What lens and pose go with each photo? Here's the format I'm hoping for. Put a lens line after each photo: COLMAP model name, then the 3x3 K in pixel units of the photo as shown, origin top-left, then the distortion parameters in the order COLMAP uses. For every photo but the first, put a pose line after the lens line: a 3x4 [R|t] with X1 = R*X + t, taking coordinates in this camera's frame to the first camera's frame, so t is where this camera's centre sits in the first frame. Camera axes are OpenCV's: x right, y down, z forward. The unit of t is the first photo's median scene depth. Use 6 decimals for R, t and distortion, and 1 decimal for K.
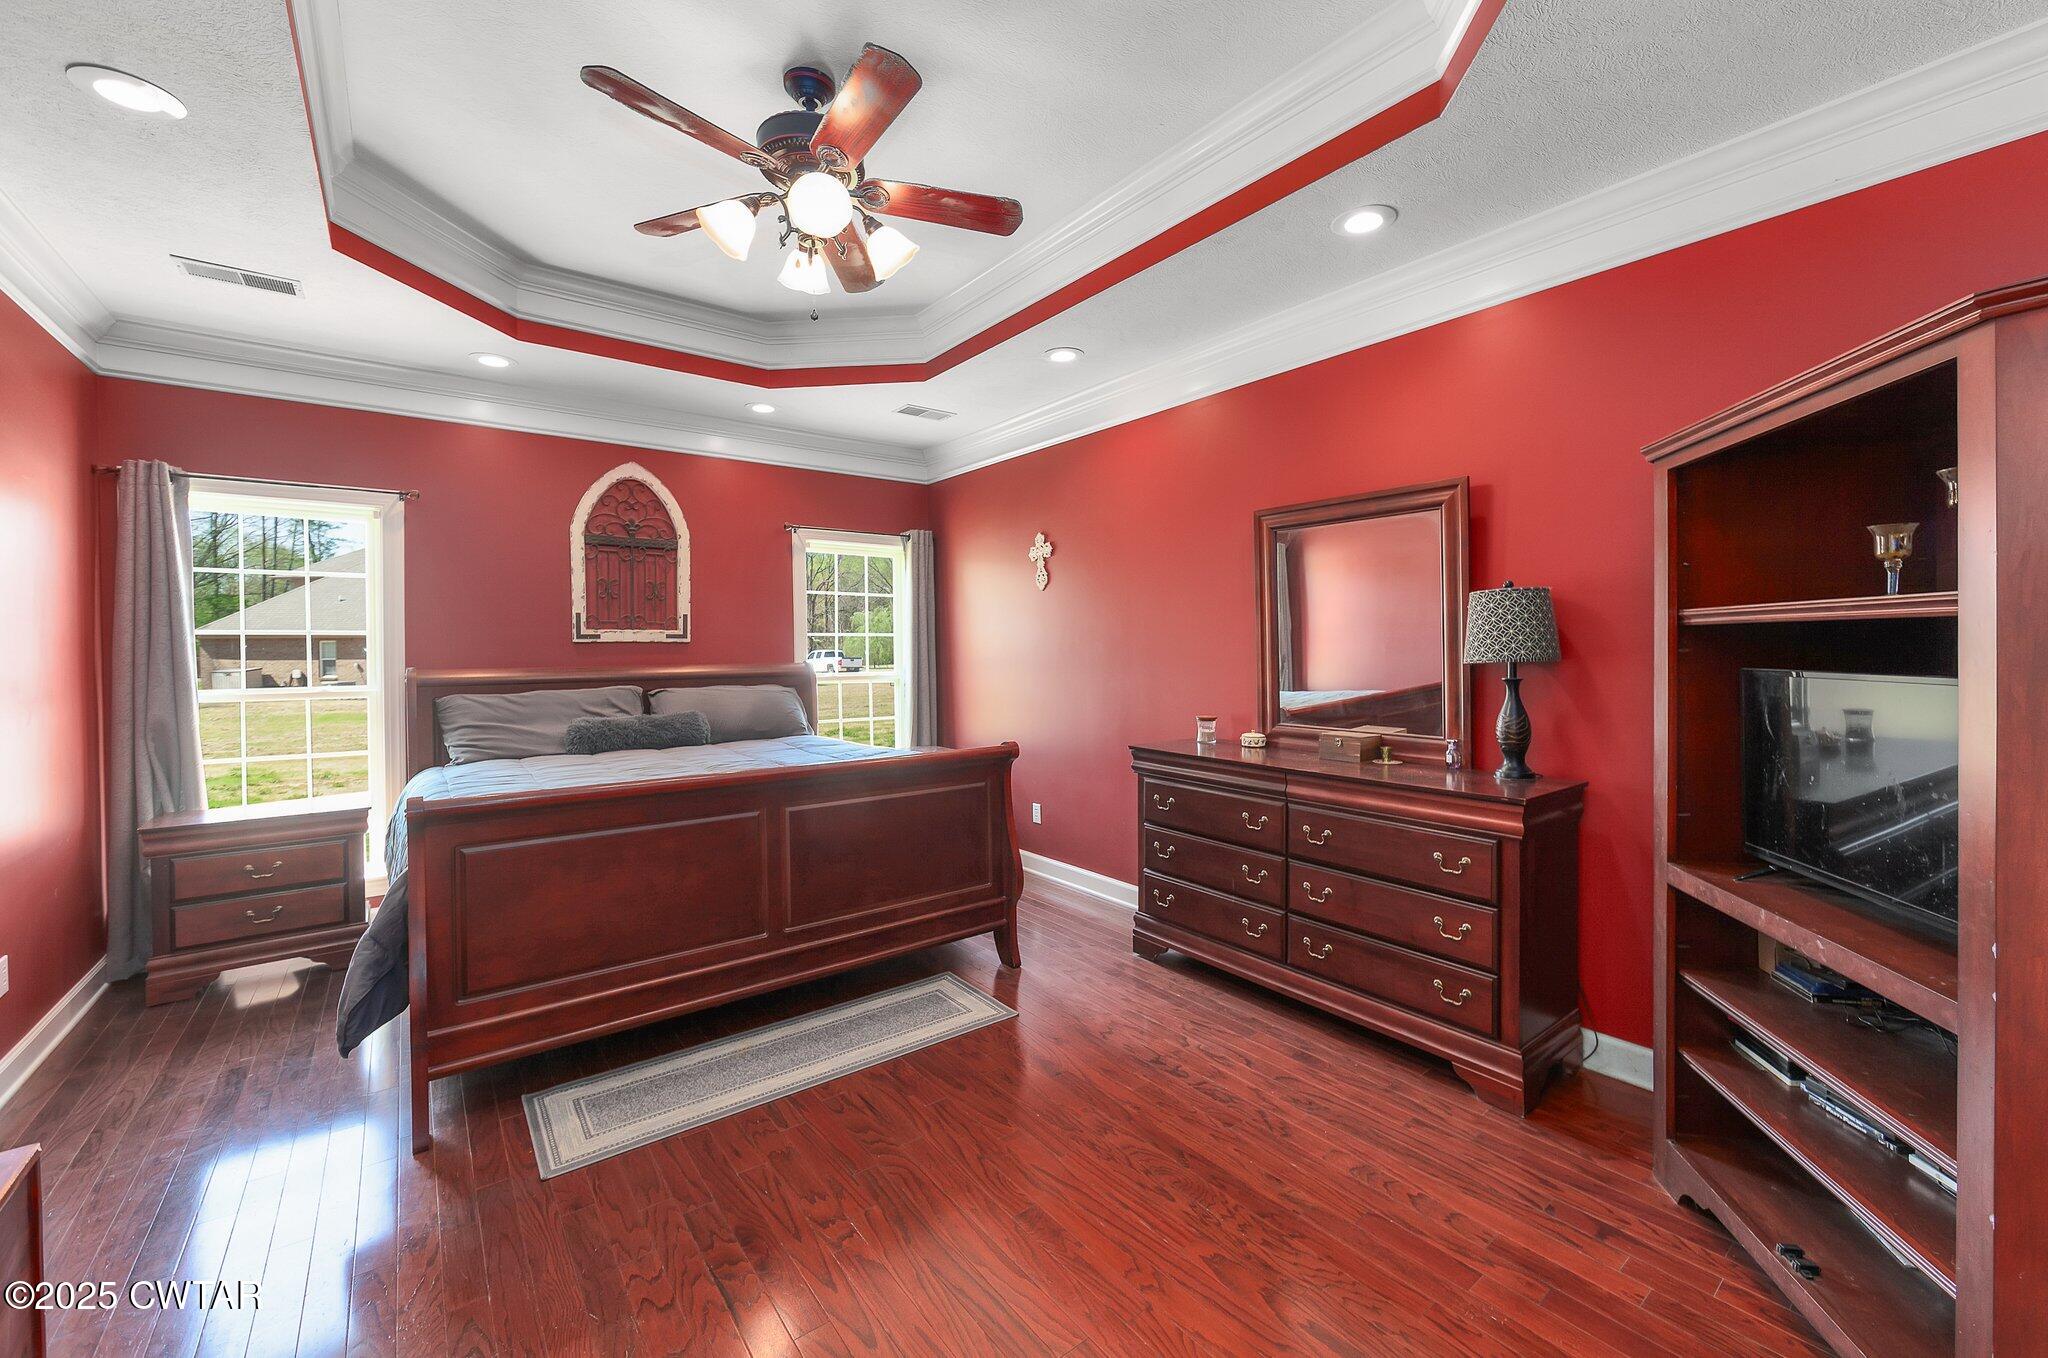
lens RADIAL K [[827.9, 0, 1054.0], [0, 827.9, 672.1], [0, 0, 1]] dist [-0.002779, -0.000556]
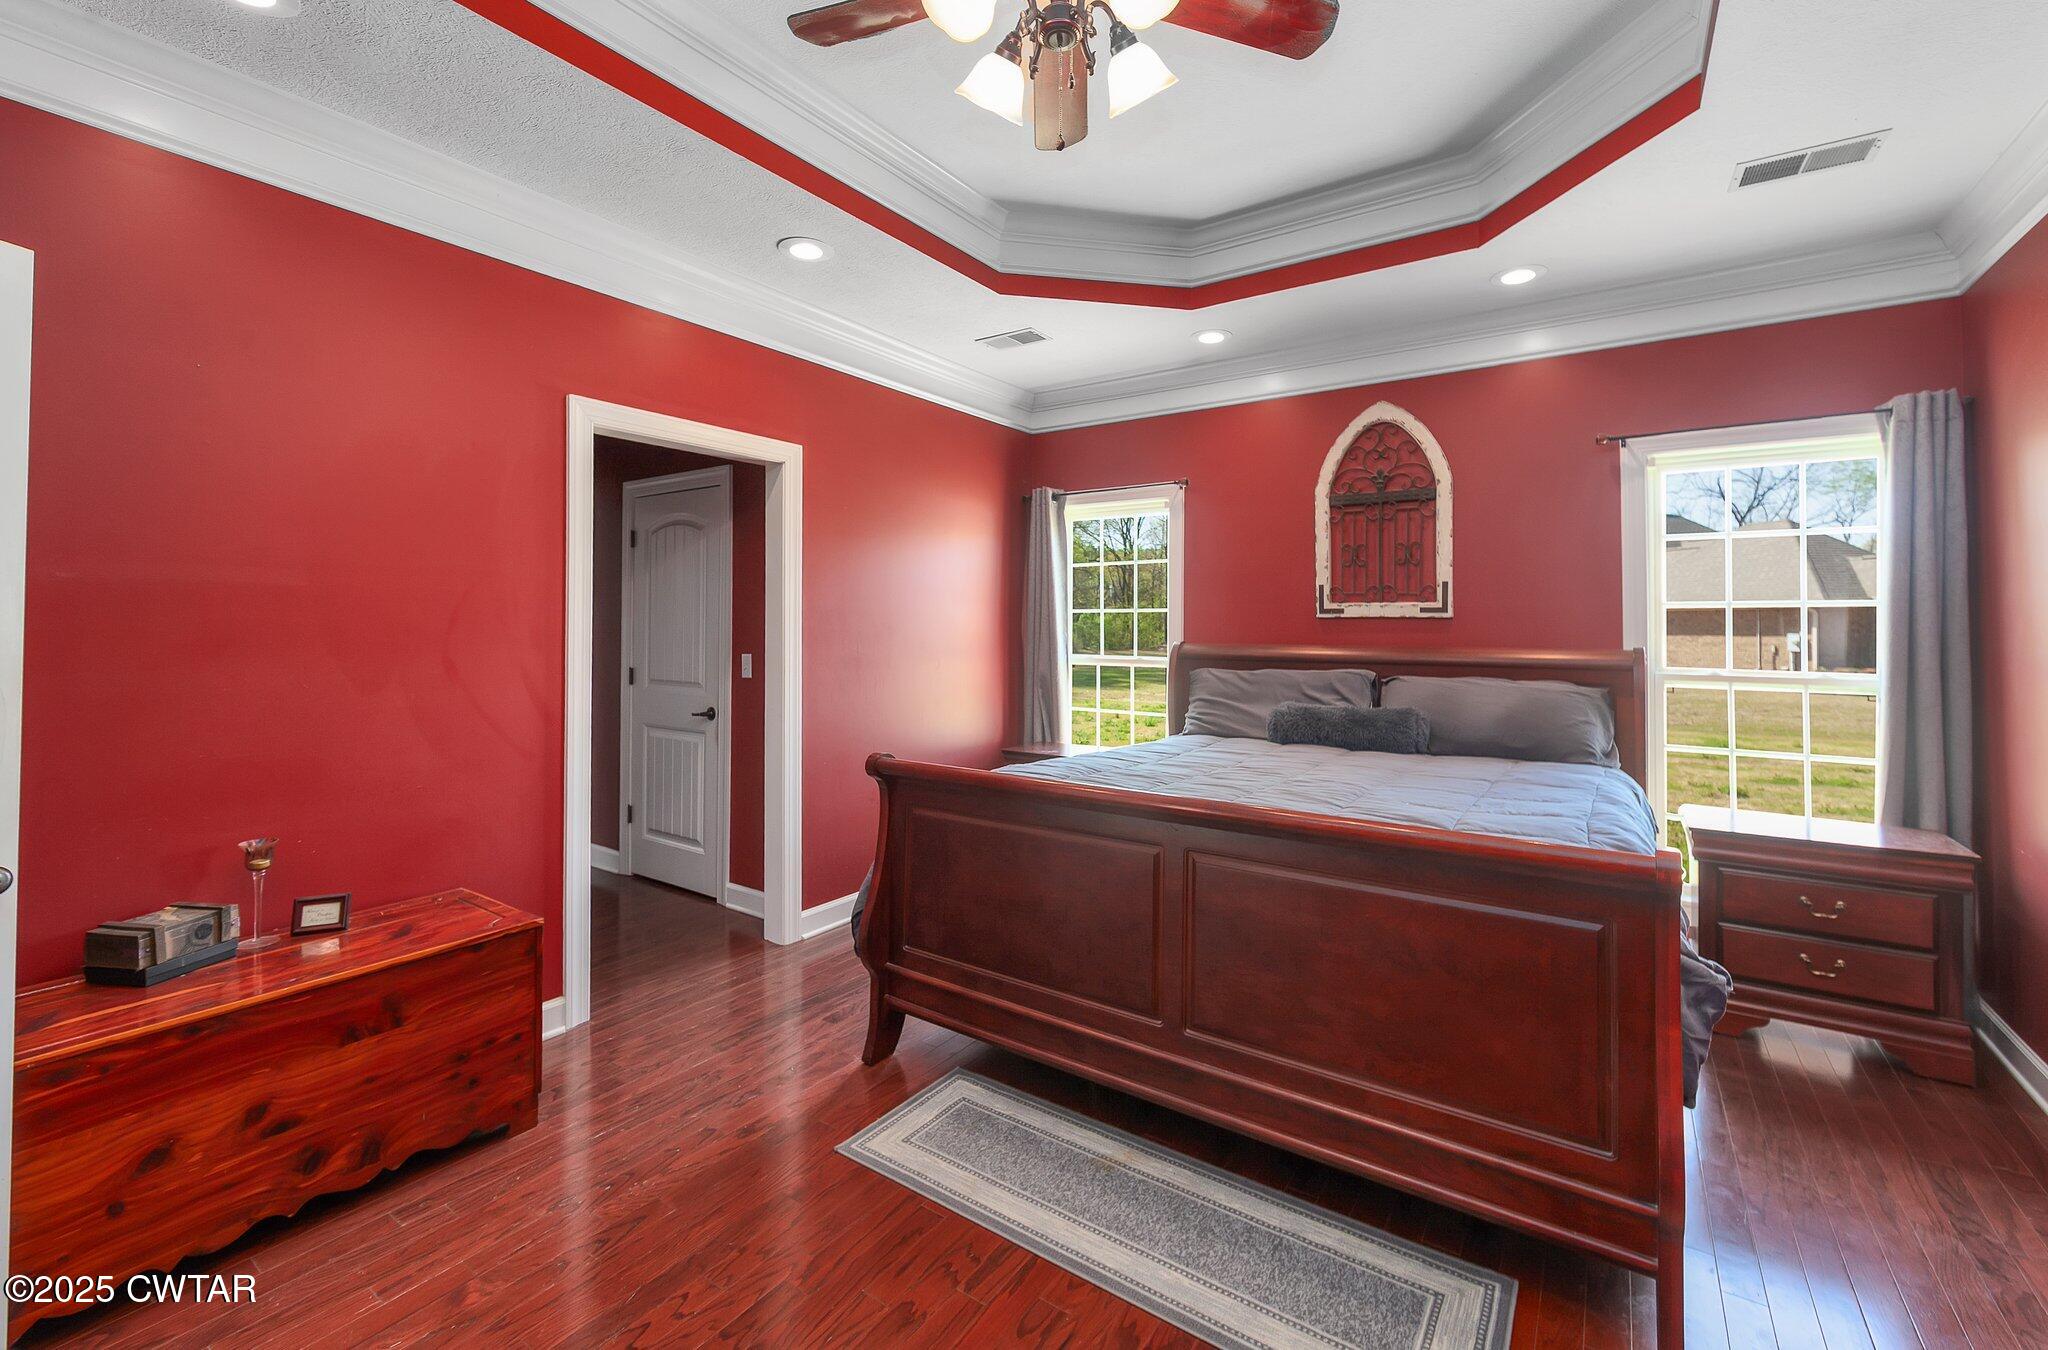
lens RADIAL K [[848.3, 0, 1021.6], [0, 848.3, 618.9], [0, 0, 1]] dist [-0.000319, -0.000108]
pose [[0.292246, 0.000487, -0.956343, 0.204967], [-0.035373, 0.999321, -0.010301, -0.013645], [0.955689, 0.036840, 0.292065, 0.419965]]
